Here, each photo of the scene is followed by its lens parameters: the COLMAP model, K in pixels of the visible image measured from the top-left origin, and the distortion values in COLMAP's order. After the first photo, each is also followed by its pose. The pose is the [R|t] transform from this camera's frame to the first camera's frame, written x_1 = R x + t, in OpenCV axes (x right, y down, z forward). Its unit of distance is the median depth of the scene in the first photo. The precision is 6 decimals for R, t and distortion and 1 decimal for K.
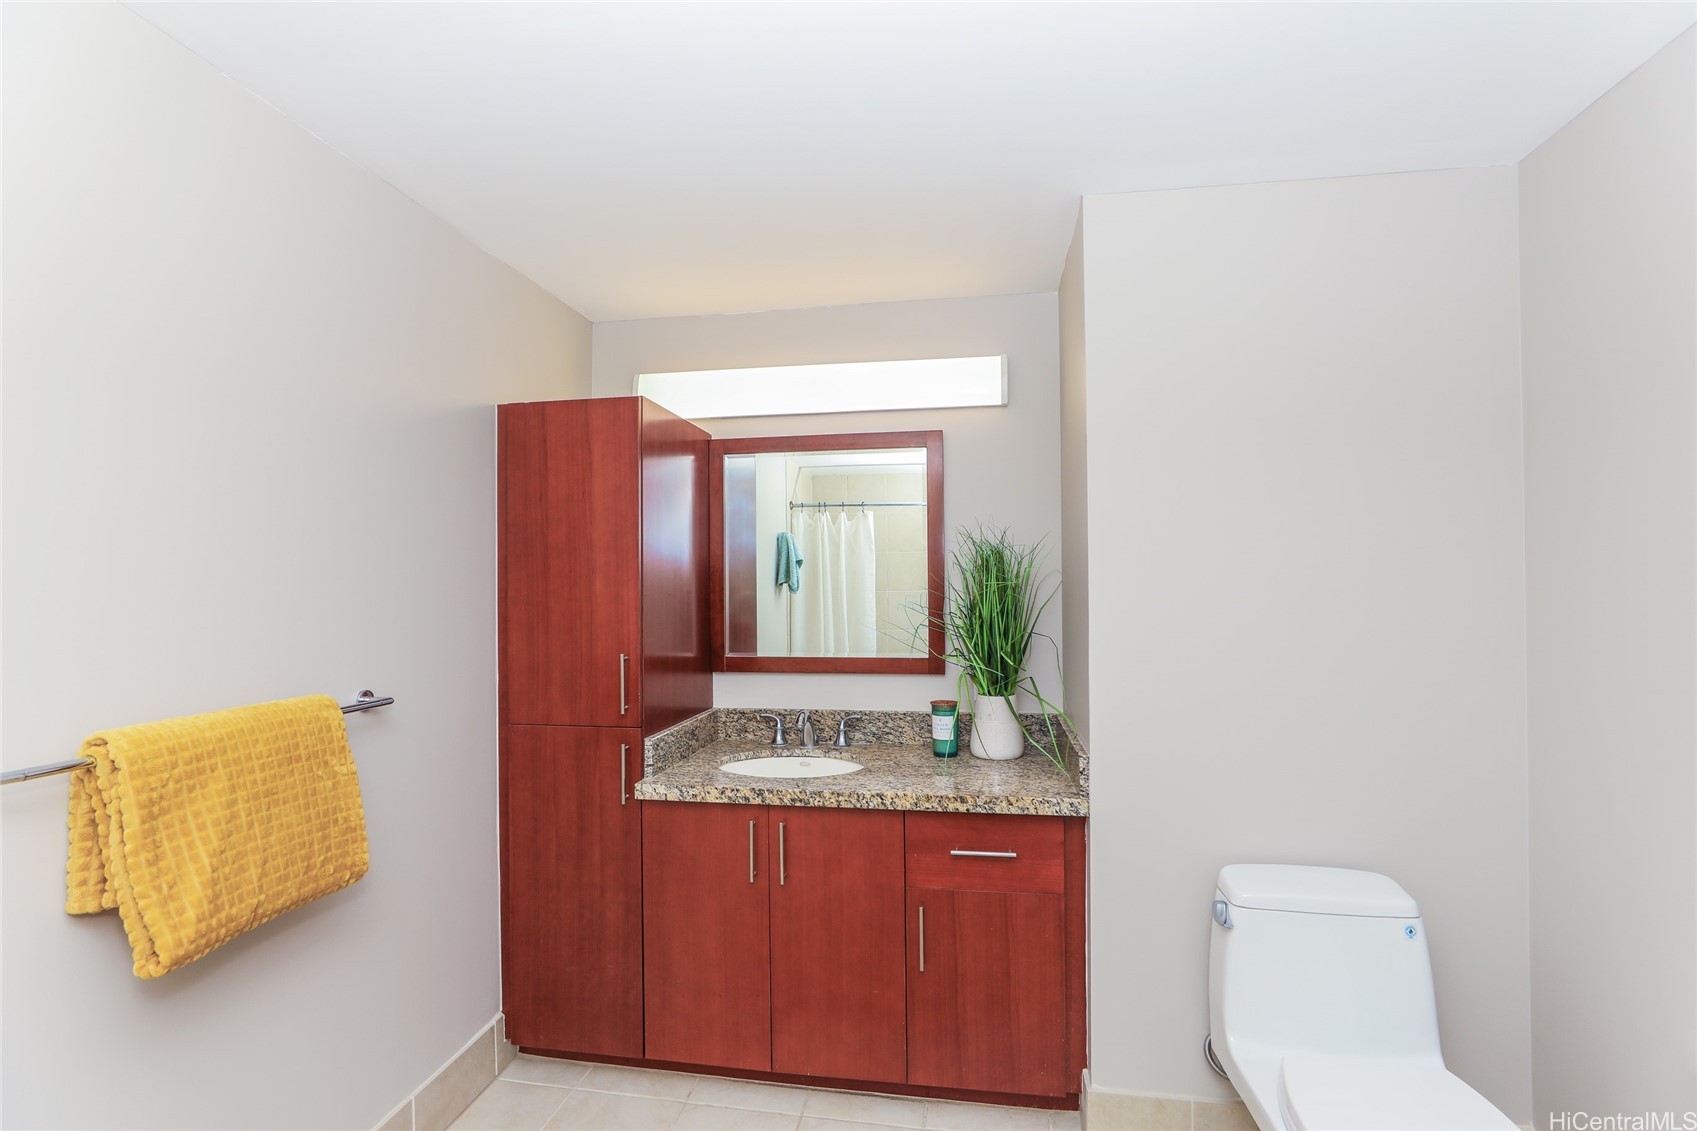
lens RADIAL K [[789.8, 0, 872.7], [0, 789.8, 588.7], [0, 0, 1]] dist [-0.001736, 0.014472]
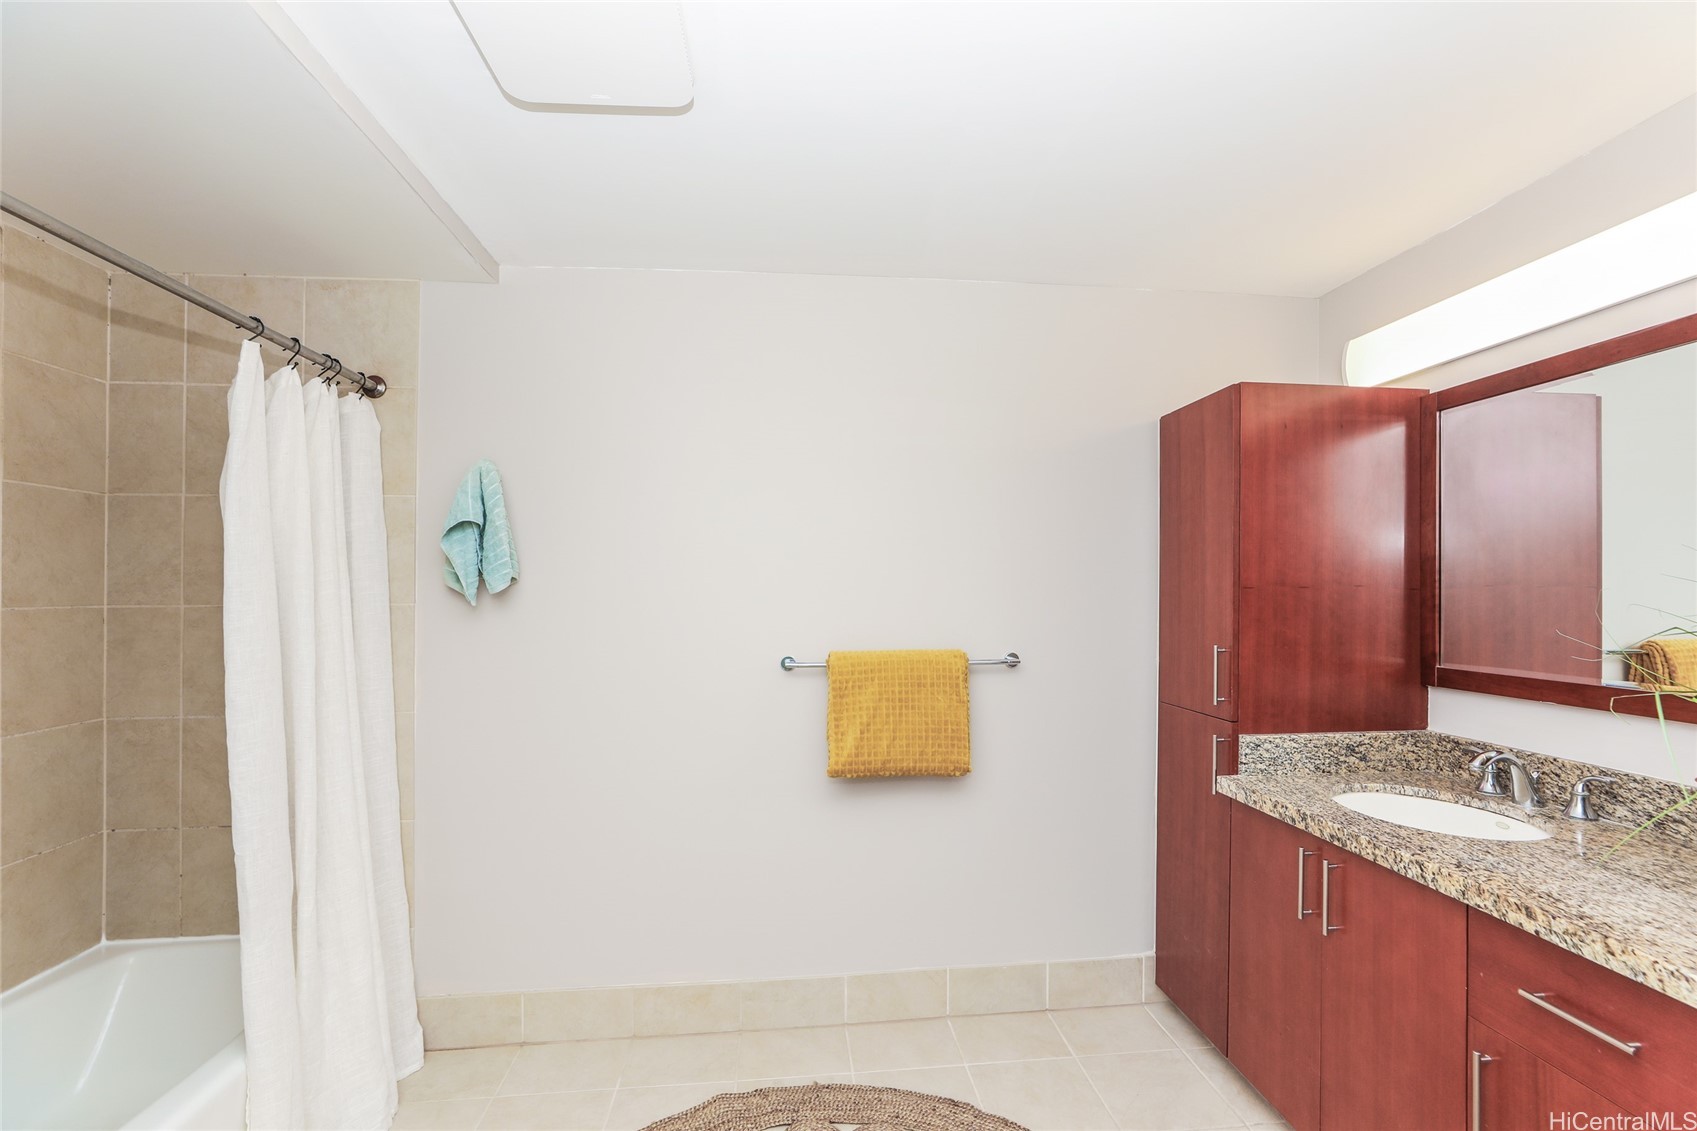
lens RADIAL K [[789.8, 0, 872.7], [0, 789.8, 588.7], [0, 0, 1]] dist [-0.001736, 0.014472]
pose [[0.277223, 0.001721, -0.960804, 0.555779], [-0.005086, 0.999987, 0.000323, 0.012909], [0.960792, 0.004797, 0.277228, 0.314170]]
